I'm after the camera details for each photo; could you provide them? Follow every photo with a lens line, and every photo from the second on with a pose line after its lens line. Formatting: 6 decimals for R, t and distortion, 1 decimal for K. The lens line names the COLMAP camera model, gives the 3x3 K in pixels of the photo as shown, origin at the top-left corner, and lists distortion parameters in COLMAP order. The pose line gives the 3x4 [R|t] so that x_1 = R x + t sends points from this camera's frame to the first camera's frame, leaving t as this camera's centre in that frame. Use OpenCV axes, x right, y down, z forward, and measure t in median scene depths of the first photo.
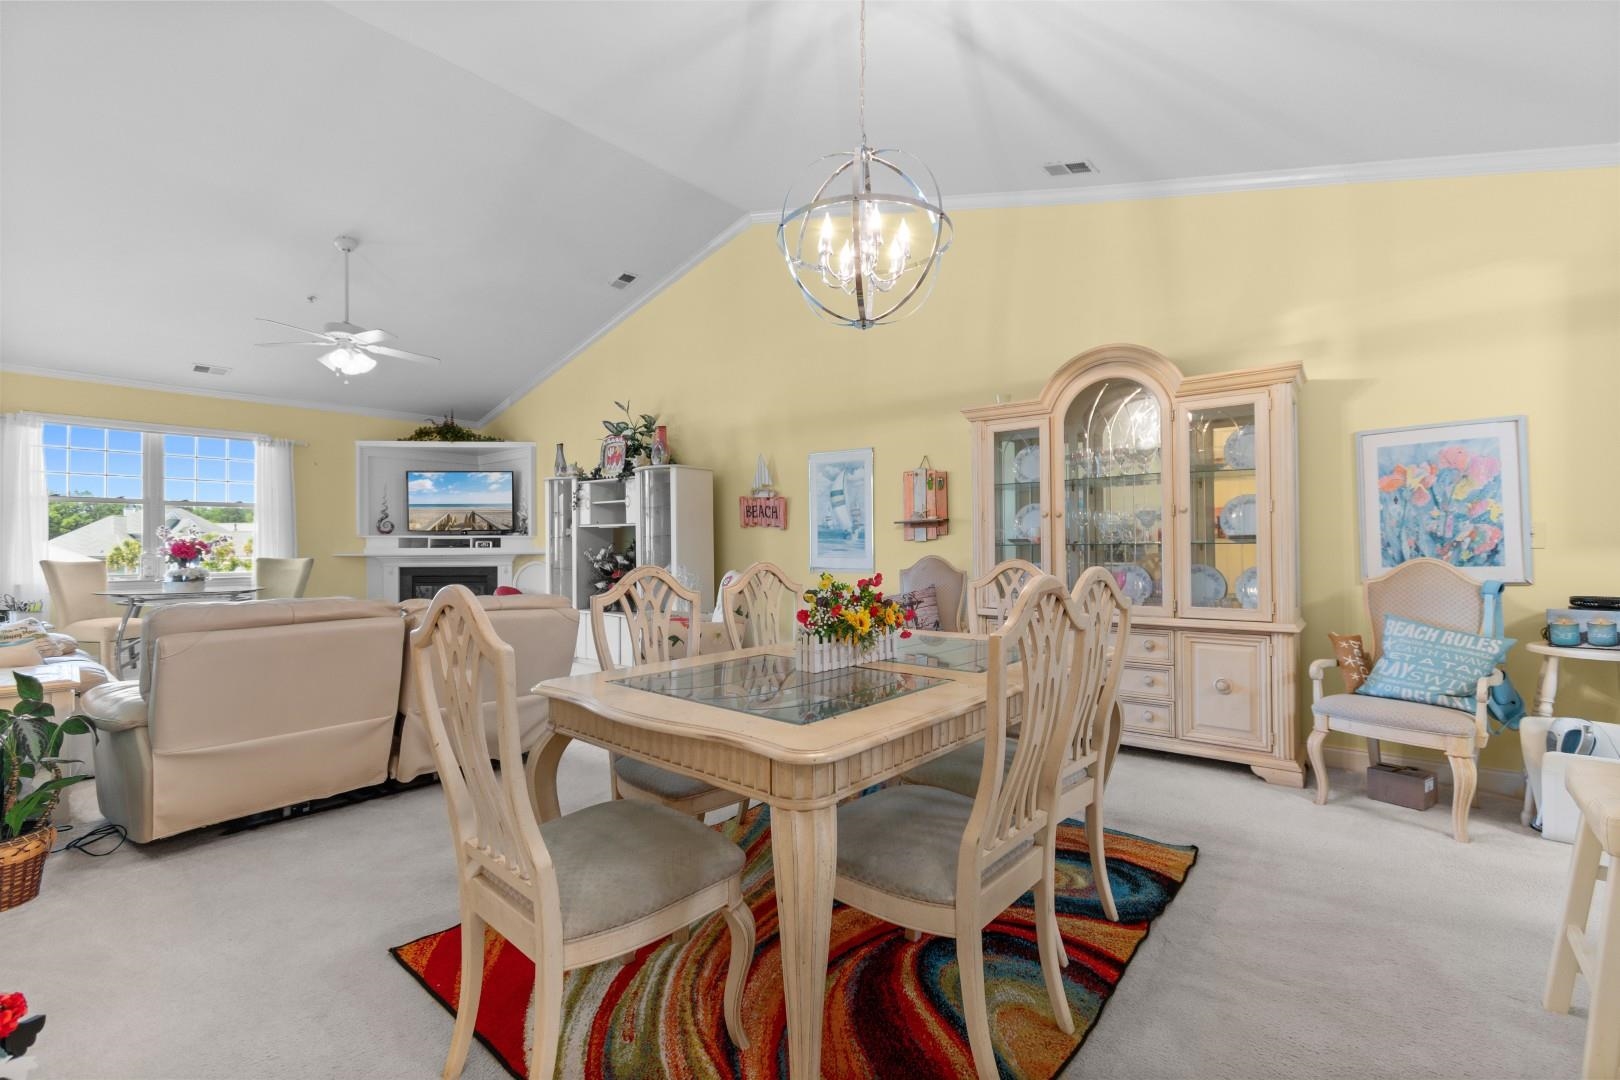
lens RADIAL K [[707.3, 0, 818.3], [0, 707.3, 539.3], [0, 0, 1]] dist [0.007413, -0.003628]
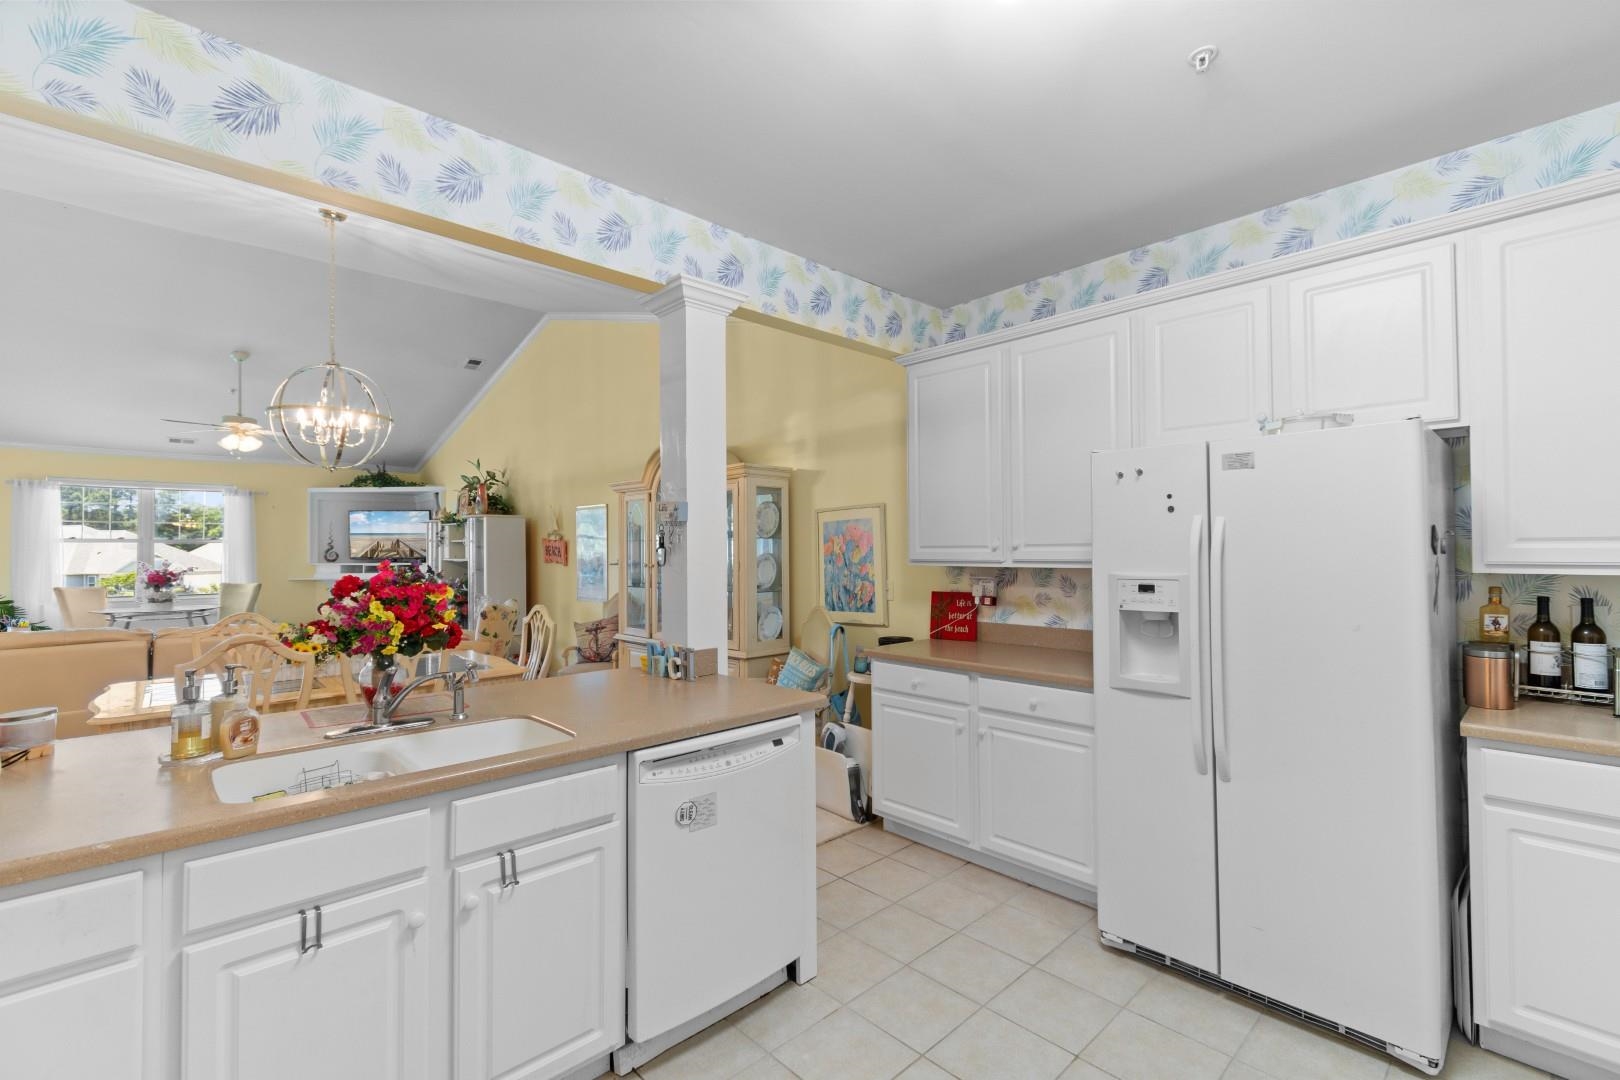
lens RADIAL K [[707.3, 0, 817.5], [0, 707.3, 538.9], [0, 0, 1]] dist [0.007413, -0.003628]
pose [[0.993501, -0.003943, -0.113756, 0.495212], [0.003072, 0.999965, -0.007827, -0.046210], [0.113783, 0.007427, 0.993478, -0.183071]]
